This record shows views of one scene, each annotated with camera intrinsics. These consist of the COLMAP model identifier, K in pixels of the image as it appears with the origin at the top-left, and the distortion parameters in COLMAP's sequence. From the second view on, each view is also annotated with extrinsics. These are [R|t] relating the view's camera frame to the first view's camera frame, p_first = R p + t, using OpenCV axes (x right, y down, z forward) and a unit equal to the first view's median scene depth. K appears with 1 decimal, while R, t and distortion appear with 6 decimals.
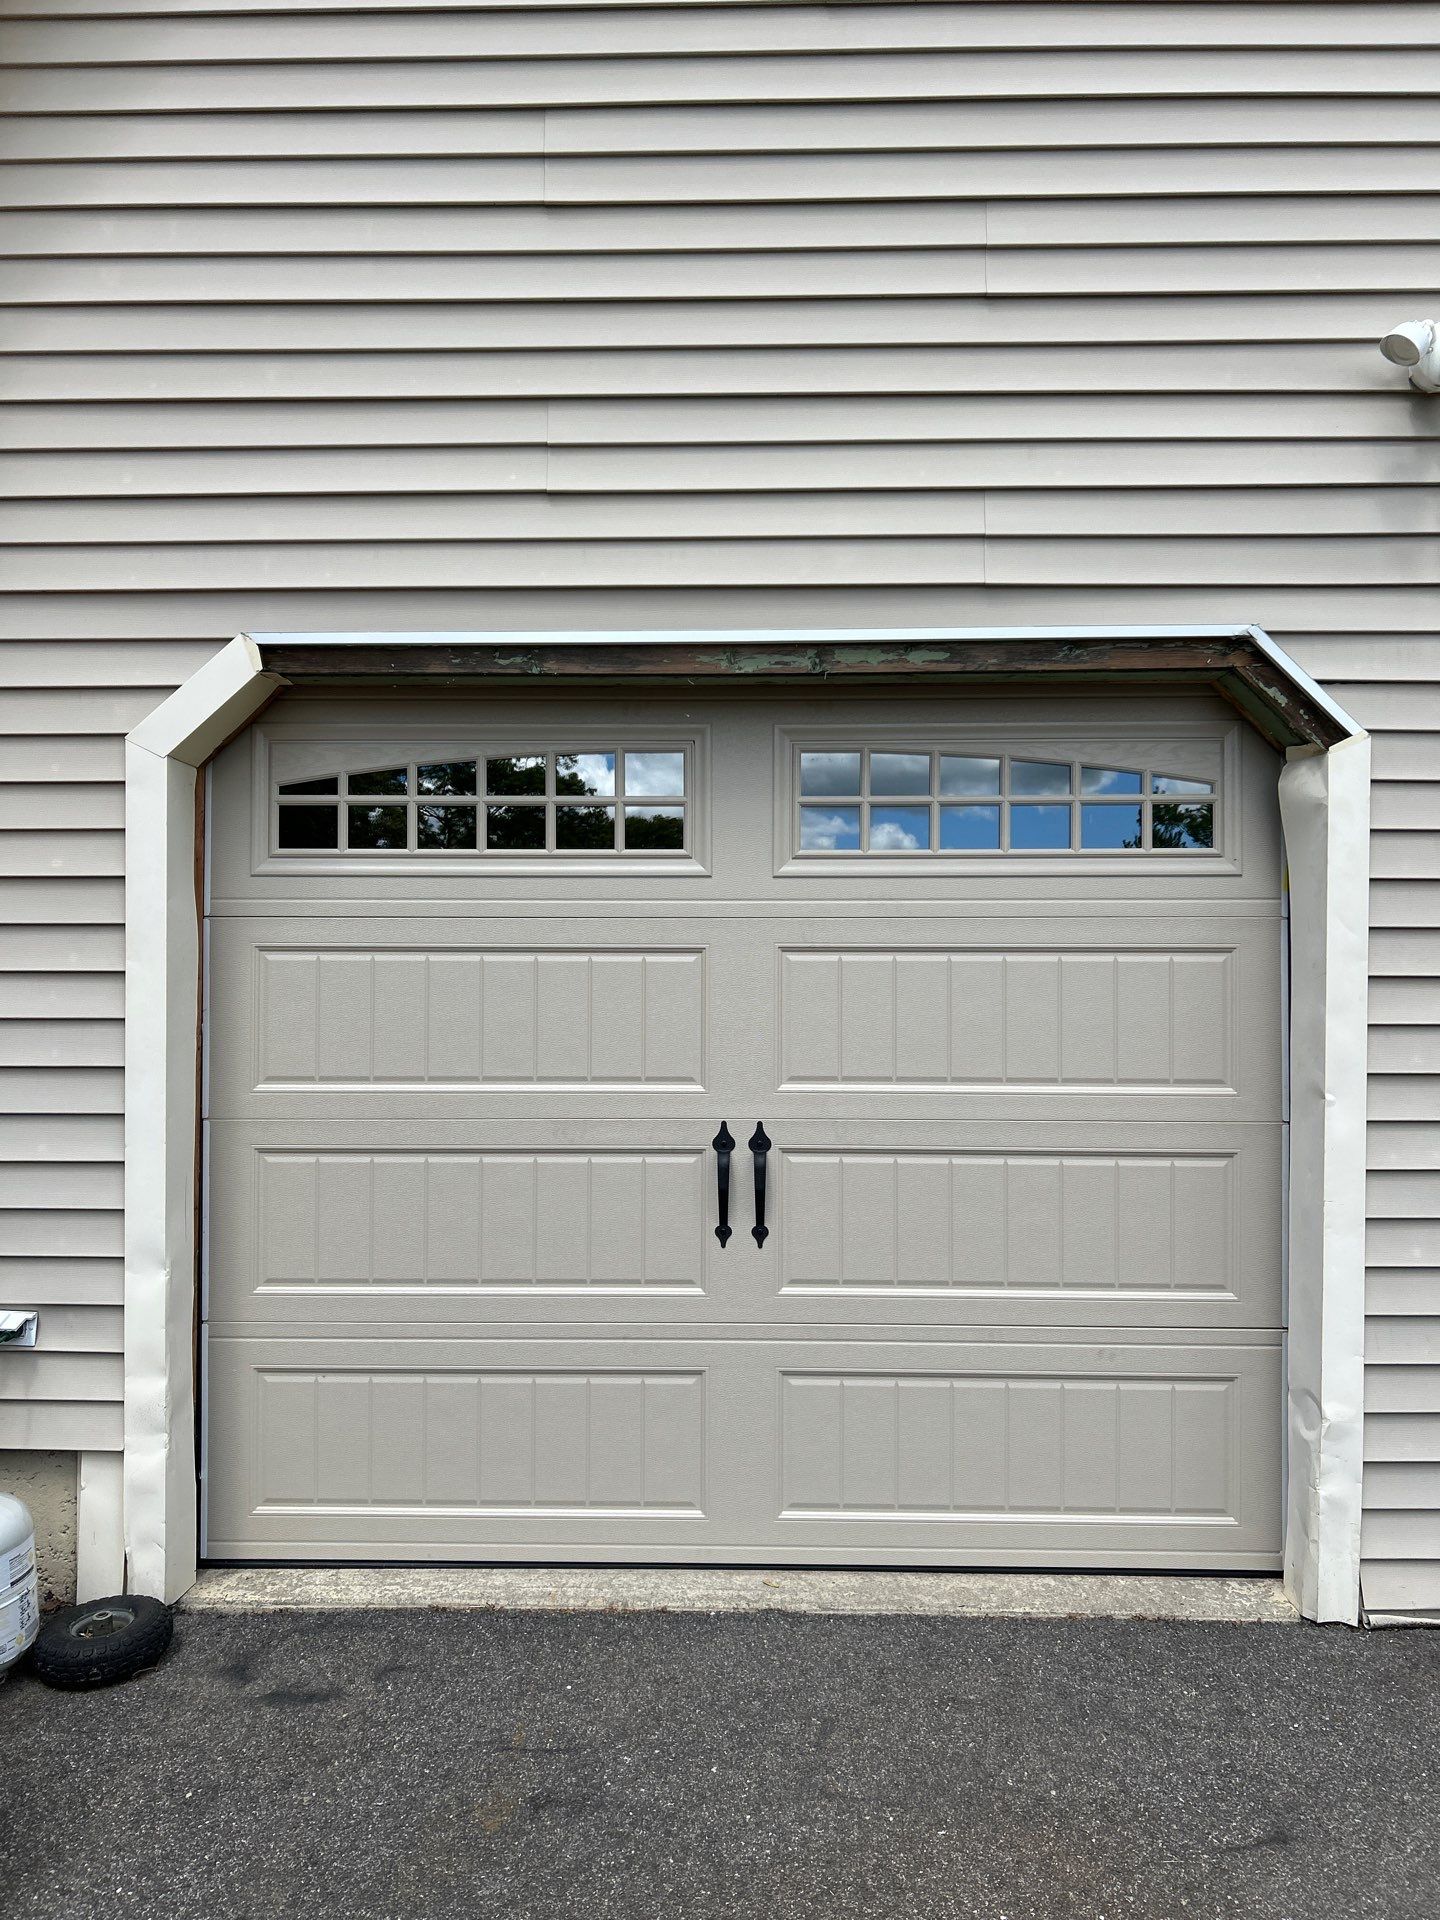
lens RADIAL K [[1430.2, 0, 720.0], [0, 1430.2, 960.0], [0, 0, 1]] dist [0.048450, -0.051551]
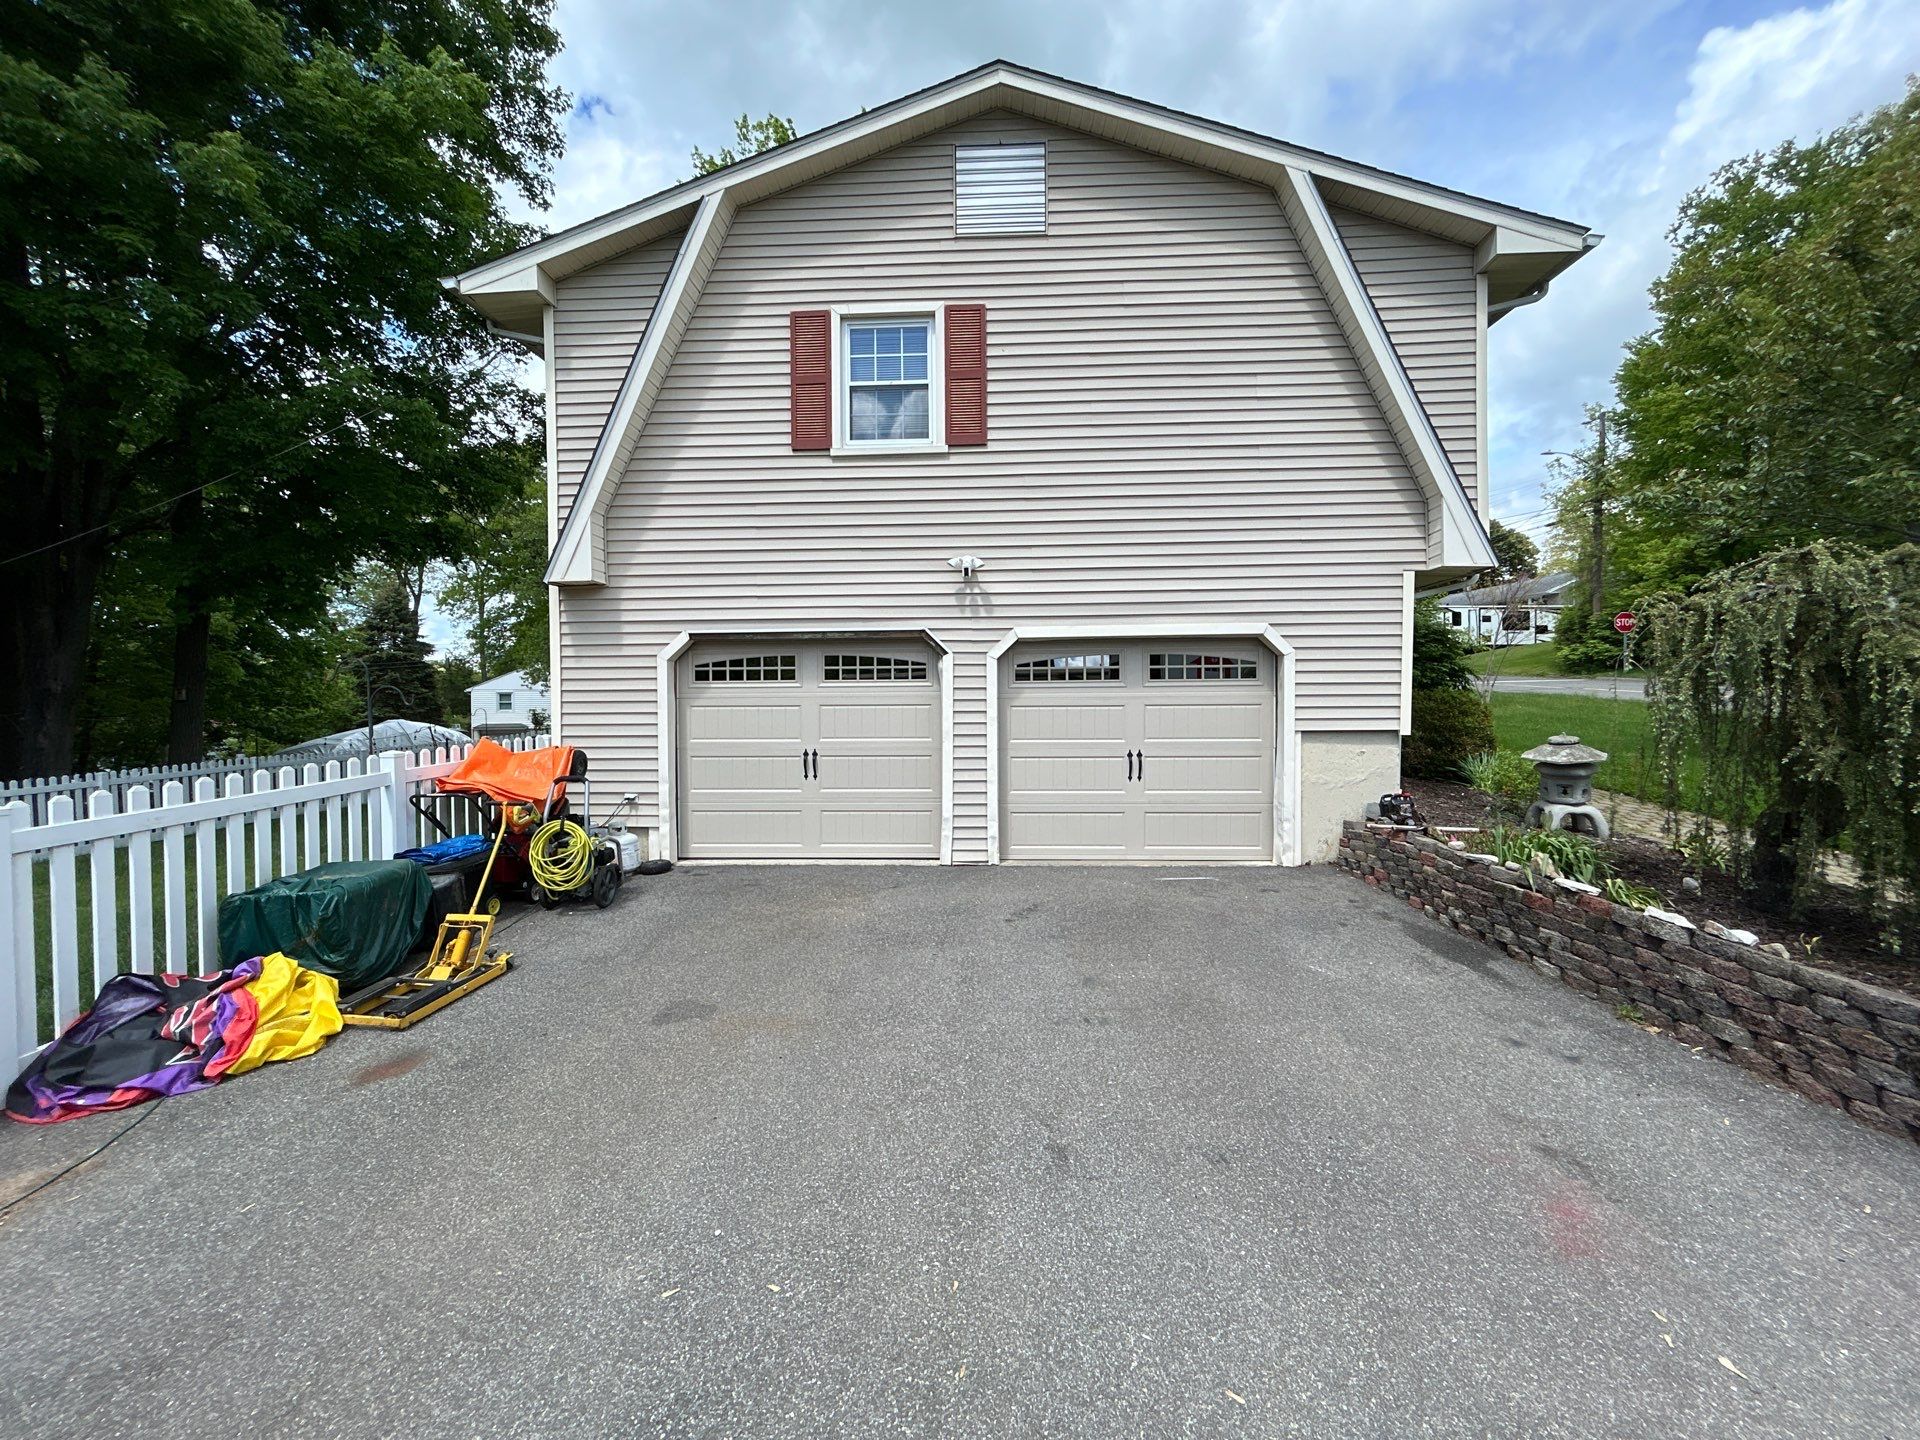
lens RADIAL K [[767.8, 0, 960.0], [0, 767.8, 720.0], [0, 0, 1]] dist [0.000117, -0.000033]
pose [[0.999845, -0.007445, -0.015959, 0.494373], [0.007826, 0.999682, 0.023983, -0.016099], [0.015775, -0.024104, 0.999585, -1.200394]]
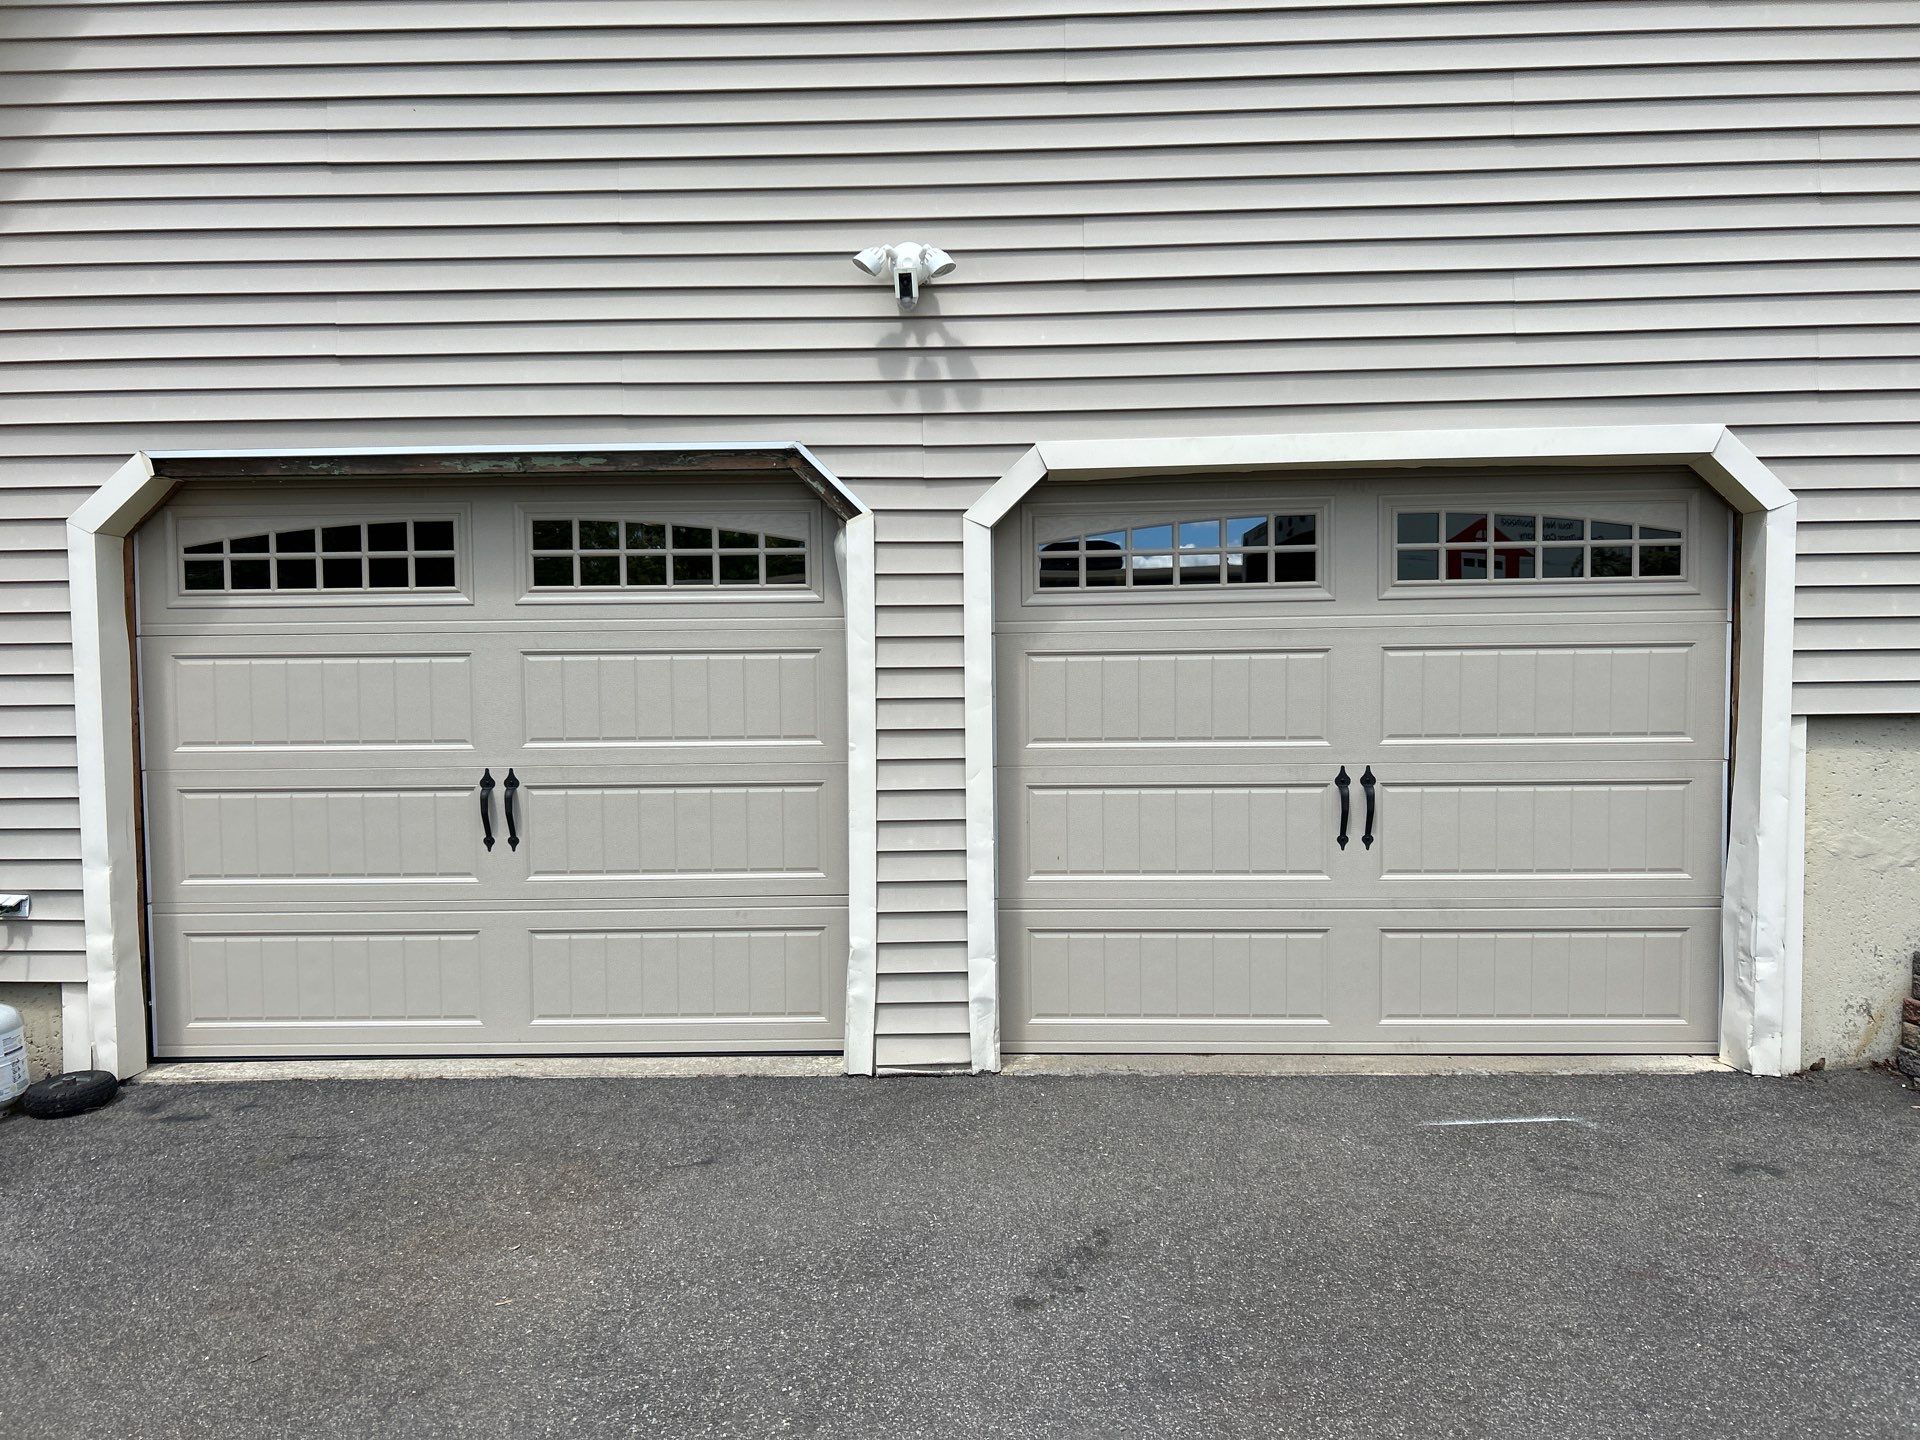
lens RADIAL K [[1430.2, 0, 960.0], [0, 1430.2, 720.0], [0, 0, 1]] dist [0.048450, -0.051551]
pose [[0.999915, -0.012978, 0.001227, 0.528479], [0.012882, 0.998162, 0.059224, -0.022759], [-0.001993, -0.059203, 0.998244, -0.542009]]
